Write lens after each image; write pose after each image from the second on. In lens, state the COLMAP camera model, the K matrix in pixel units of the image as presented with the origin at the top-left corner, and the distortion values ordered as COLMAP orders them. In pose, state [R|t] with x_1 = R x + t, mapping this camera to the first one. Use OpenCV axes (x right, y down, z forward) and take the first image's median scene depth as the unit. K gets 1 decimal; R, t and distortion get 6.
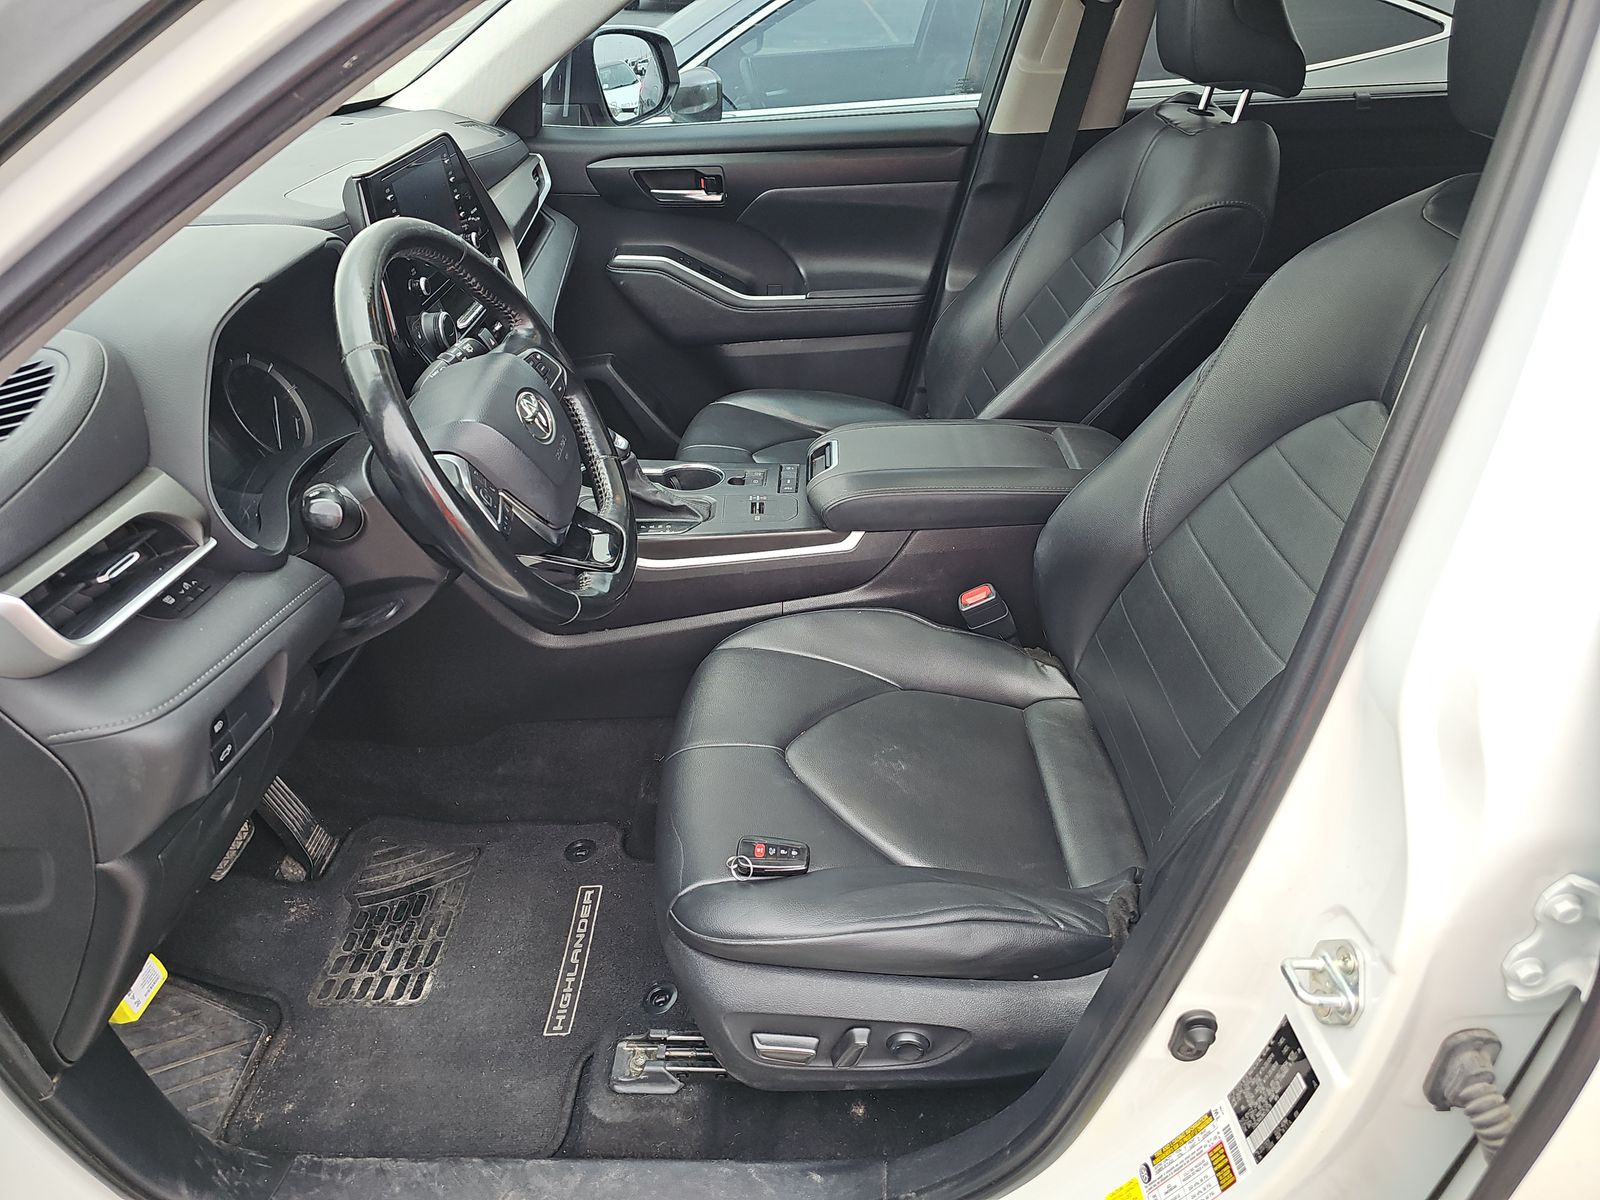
lens RADIAL K [[1058.5, 0, 805.0], [0, 1058.5, 599.8], [0, 0, 1]] dist [0.040744, -0.049525]
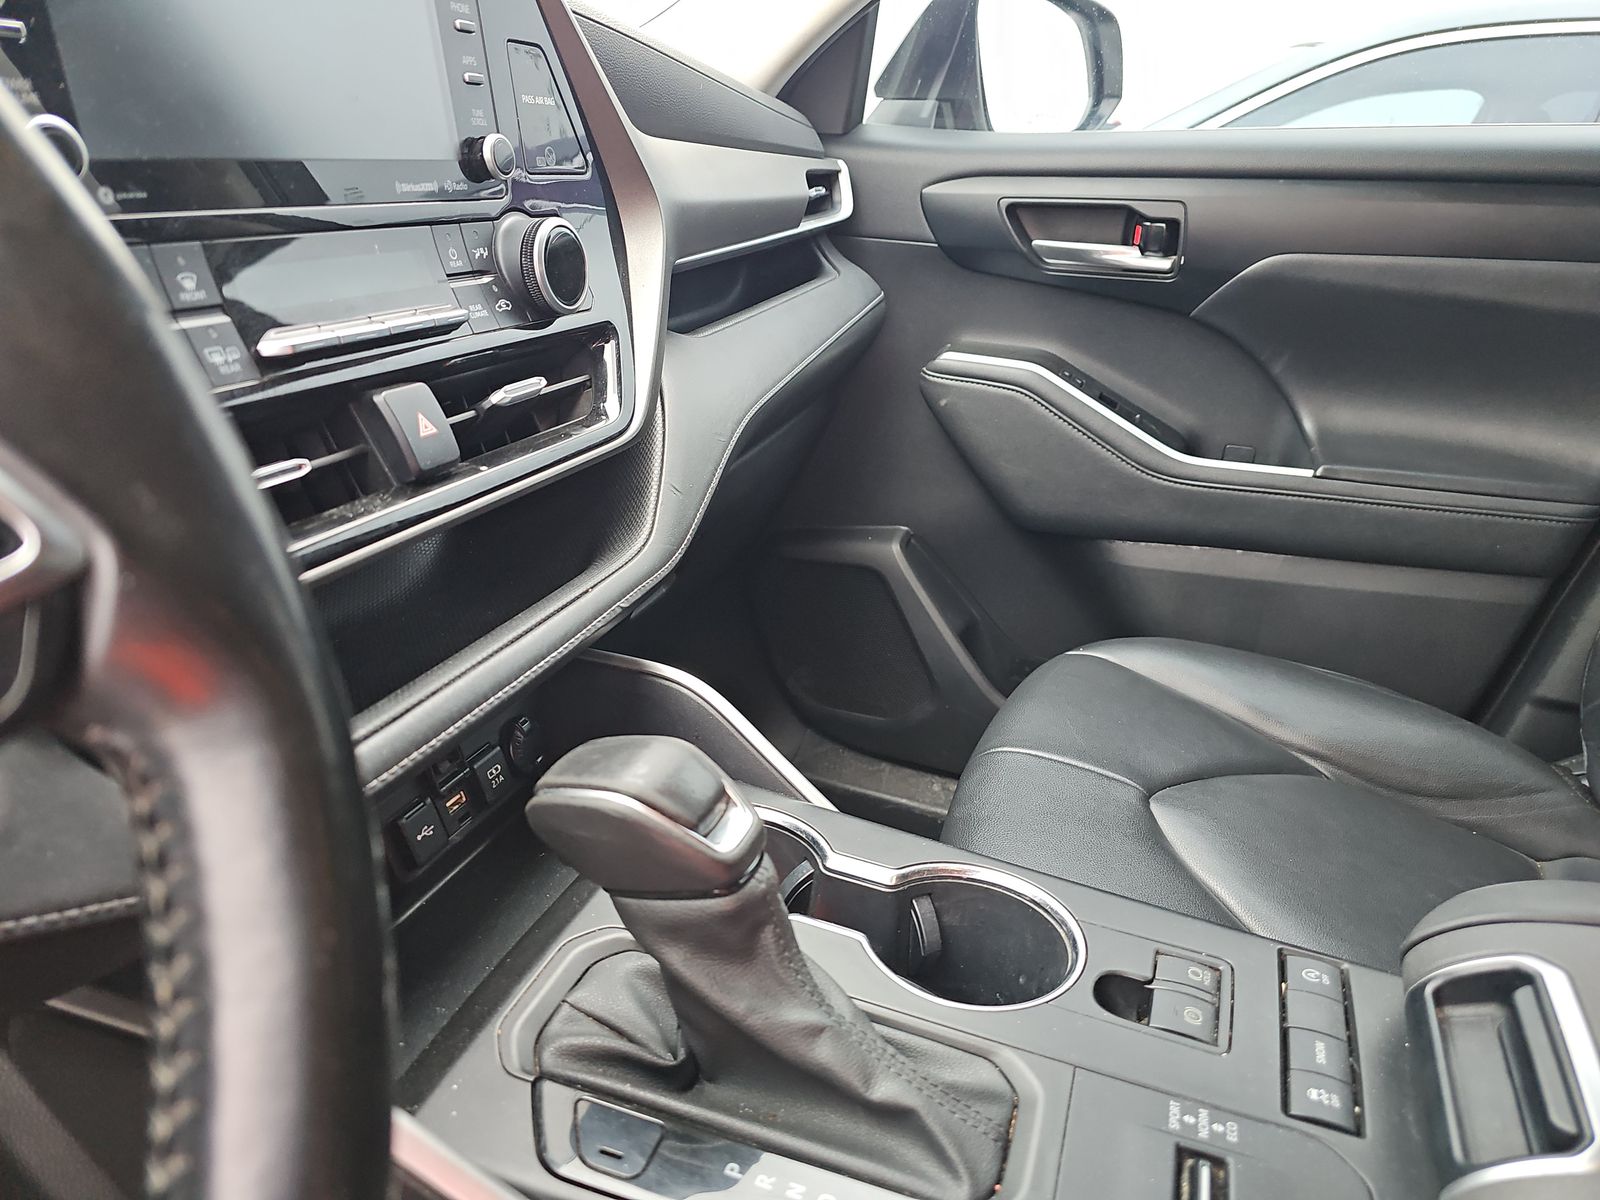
lens RADIAL K [[1058.5, 0, 805.0], [0, 1058.5, 599.8], [0, 0, 1]] dist [0.040744, -0.049525]
pose [[0.933775, 0.169829, -0.314997, -0.053201], [-0.220200, 0.966528, -0.131663, -0.117162], [0.282093, 0.192306, 0.939916, 0.498239]]
